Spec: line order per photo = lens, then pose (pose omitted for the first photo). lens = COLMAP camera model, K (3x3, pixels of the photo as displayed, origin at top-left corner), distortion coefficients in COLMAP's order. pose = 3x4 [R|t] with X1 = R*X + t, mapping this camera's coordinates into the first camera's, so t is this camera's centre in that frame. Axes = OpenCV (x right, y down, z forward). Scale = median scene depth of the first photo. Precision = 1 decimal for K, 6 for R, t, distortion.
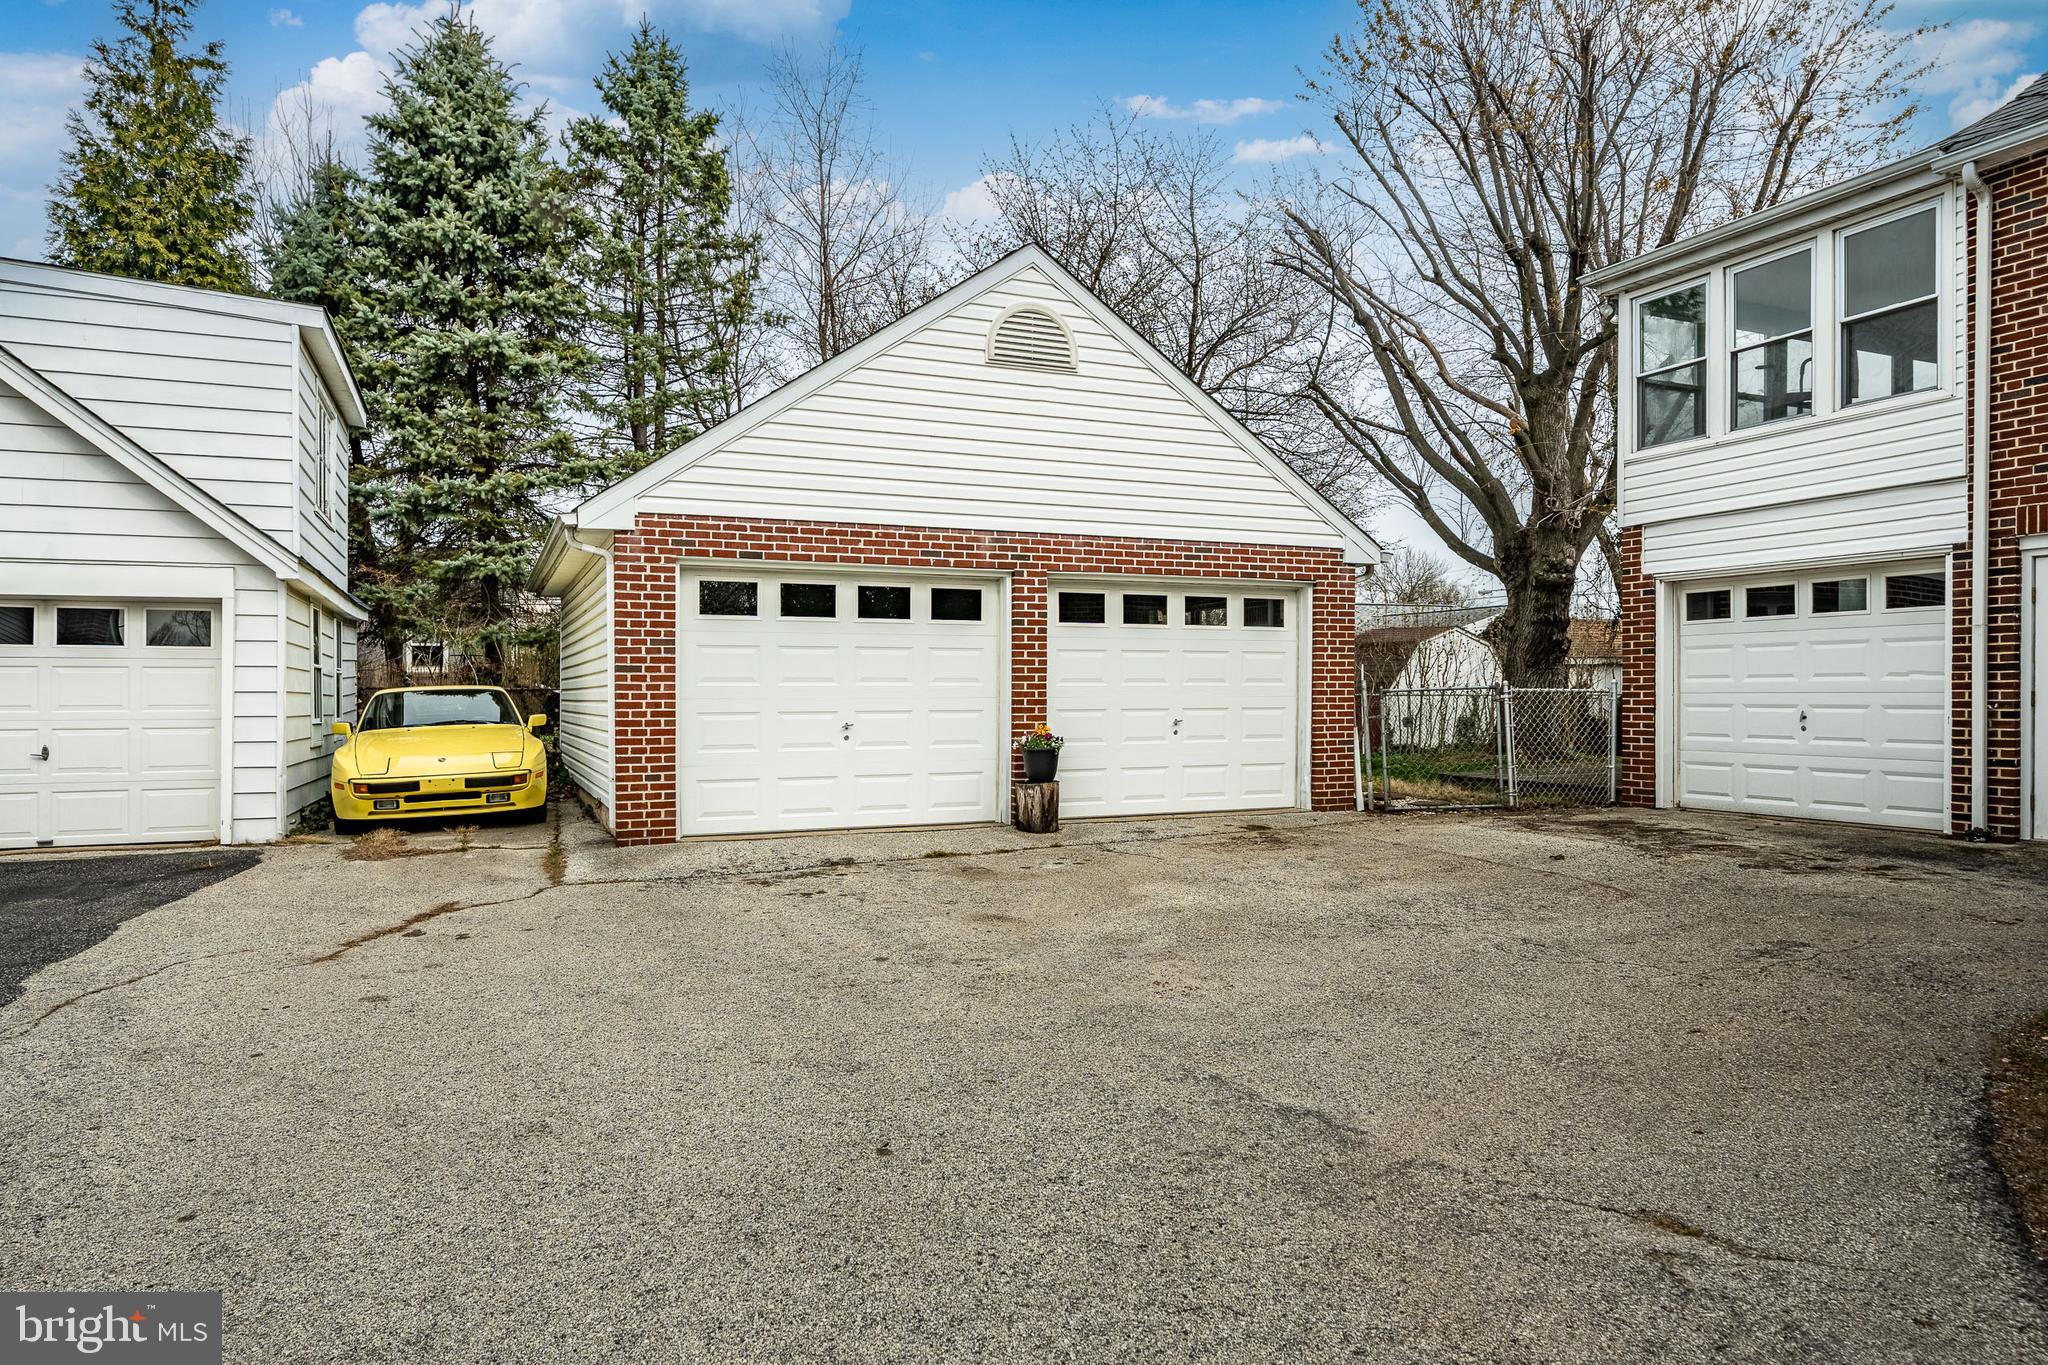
lens RADIAL K [[1251.1, 0, 1015.9], [0, 1251.1, 676.7], [0, 0, 1]] dist [-0.000224, 0.001241]
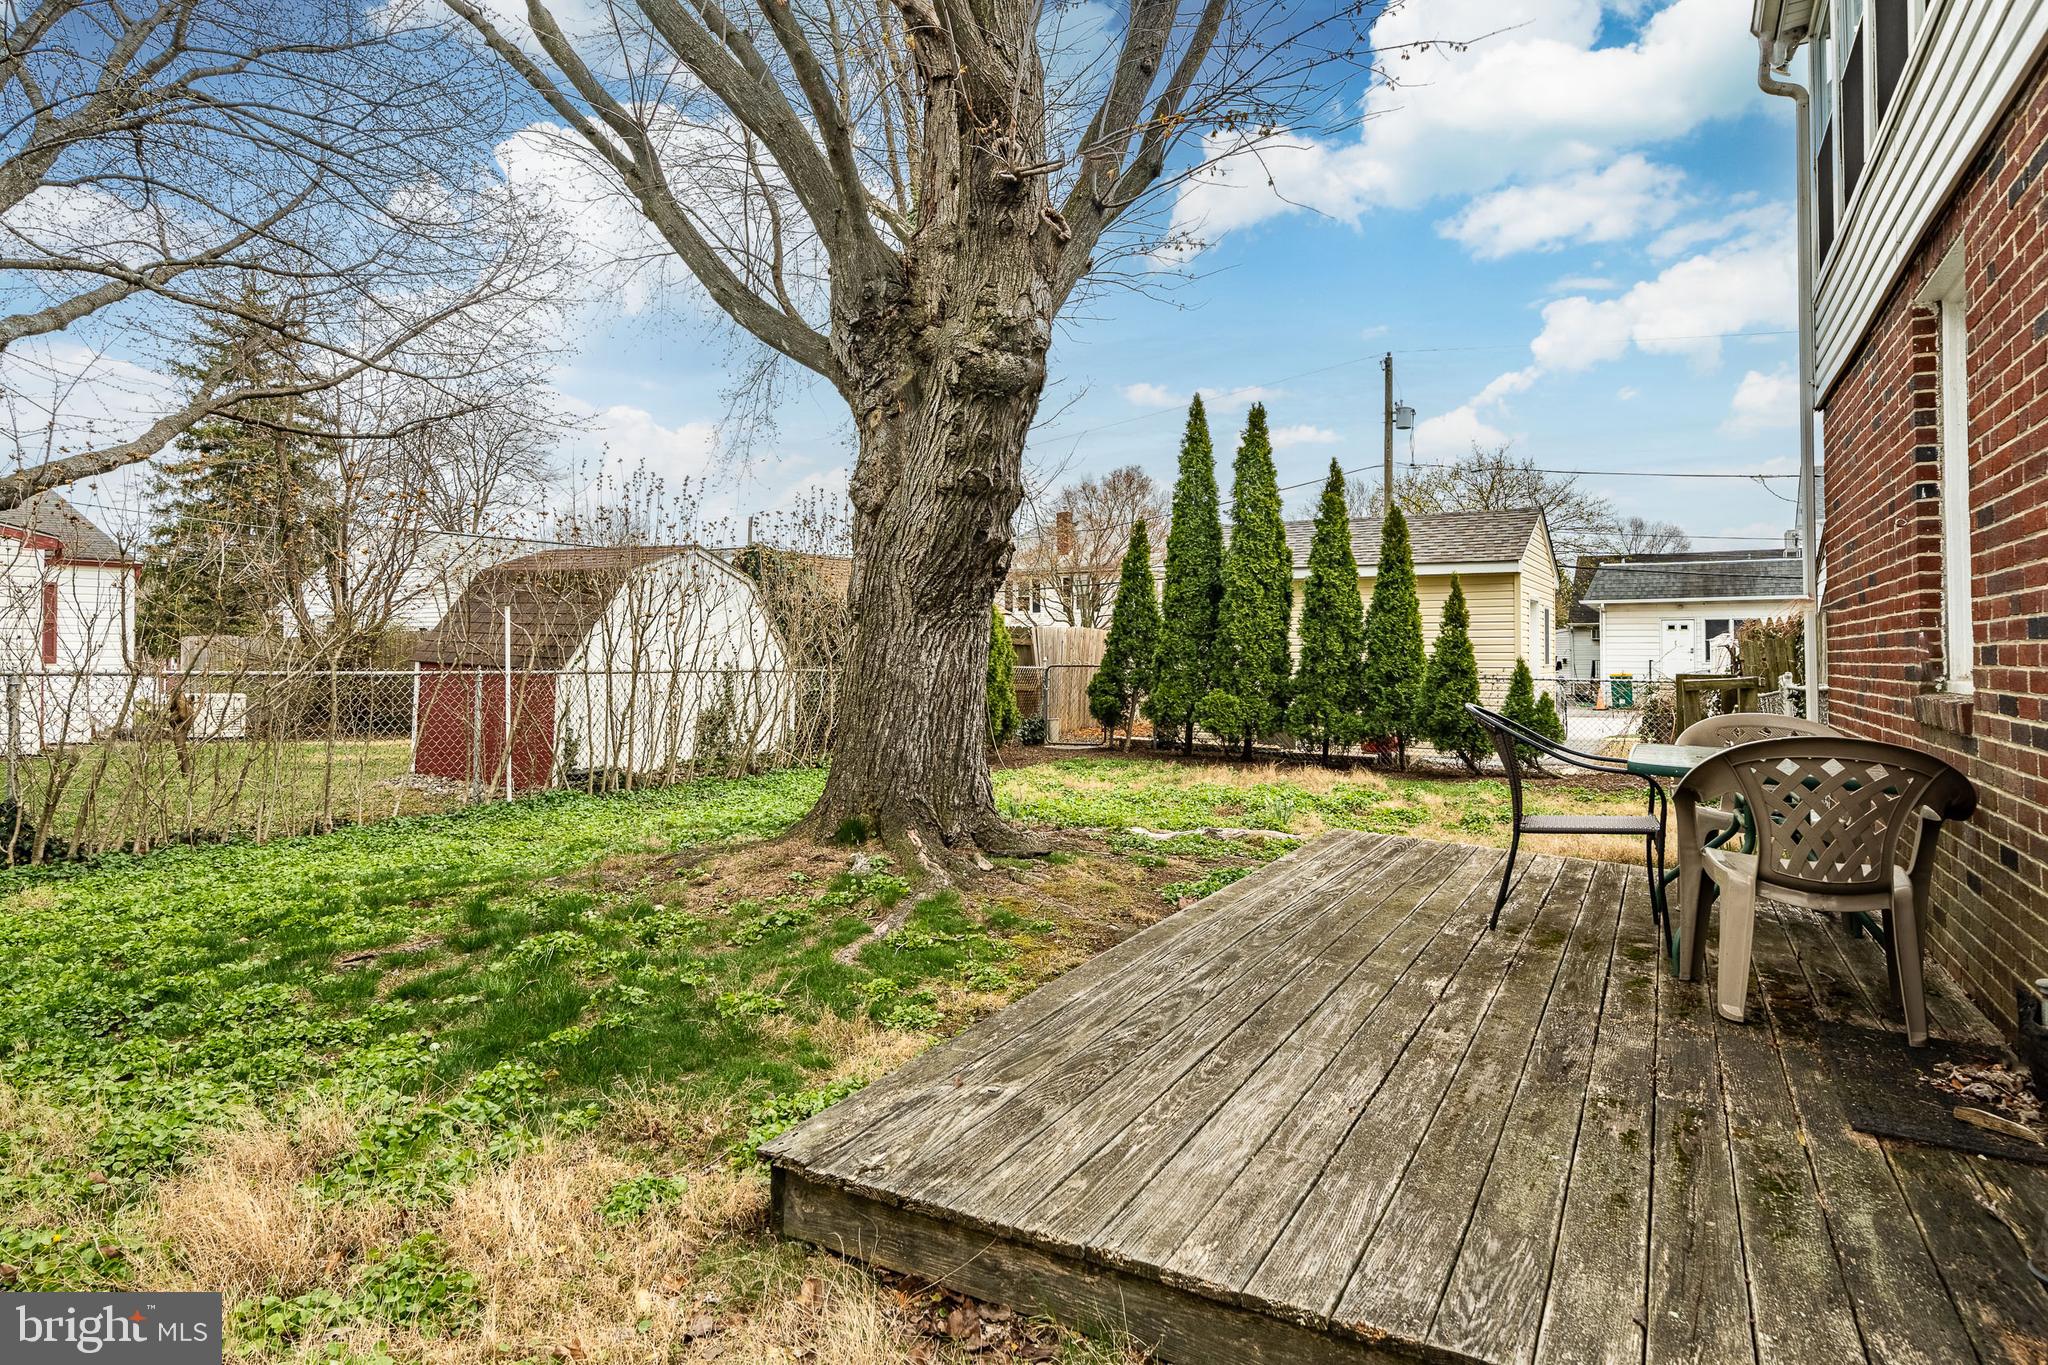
lens RADIAL K [[1176.5, 0, 1016.1], [0, 1176.5, 660.9], [0, 0, 1]] dist [-0.003223, 0.000152]
pose [[0.805355, 0.000183, 0.592793, 0.321270], [-0.009263, 0.999882, 0.012275, 0.004822], [-0.592721, -0.015377, 0.805261, 1.014046]]
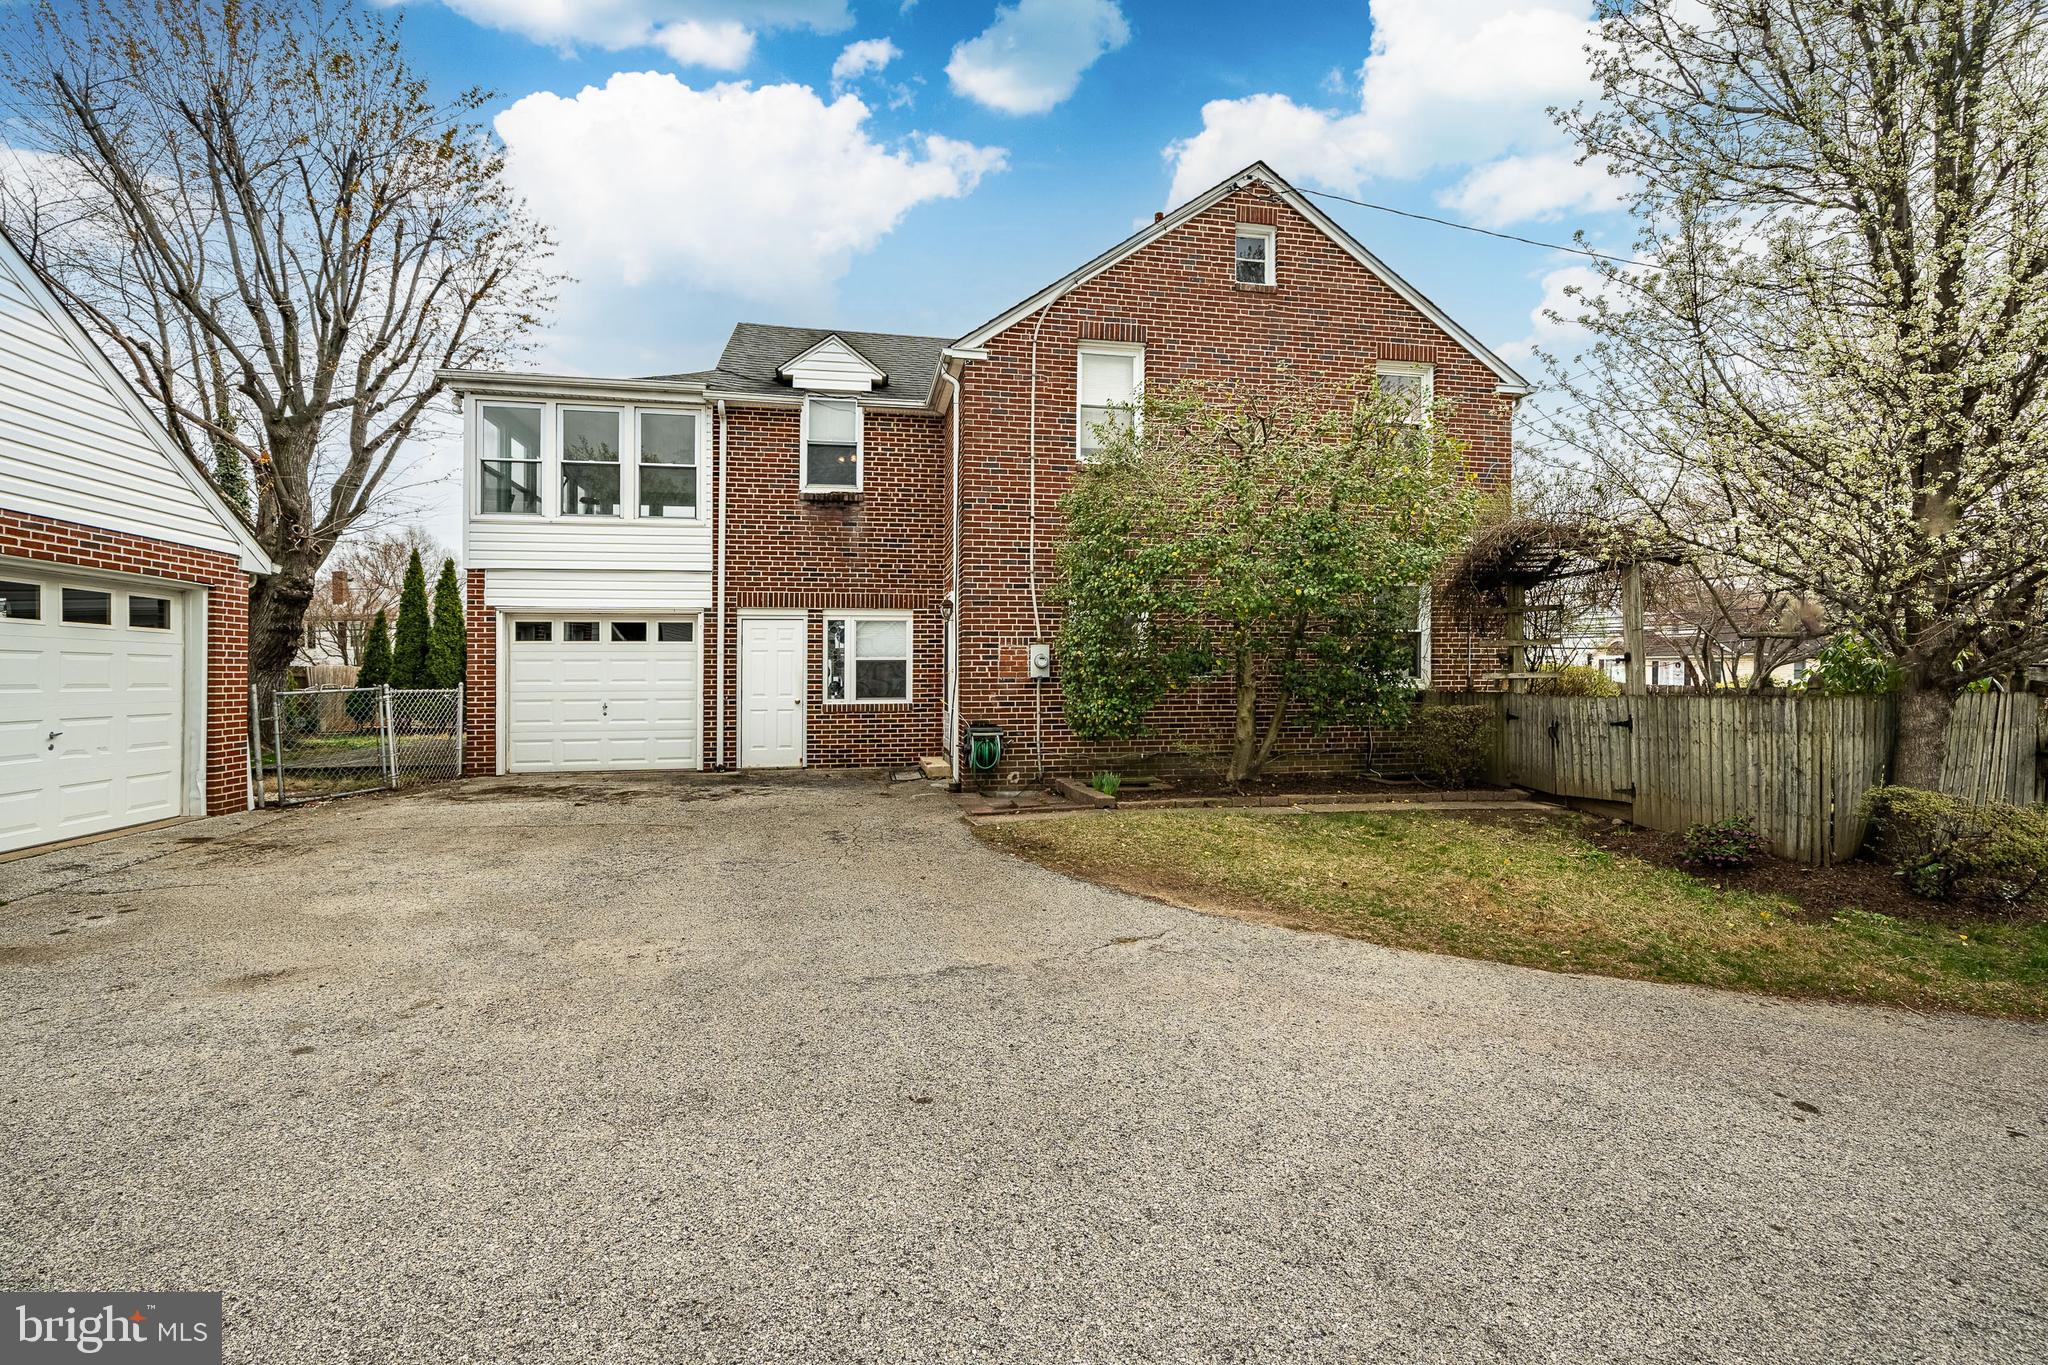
lens RADIAL K [[865.4, 0, 1002.5], [0, 865.4, 667.5], [0, 0, 1]] dist [-0.001790, 0.000107]
pose [[0.243199, 0.013085, 0.969888, -0.275449], [-0.007867, 0.999903, -0.011518, -0.007755], [-0.969945, -0.004829, 0.243278, 0.224195]]
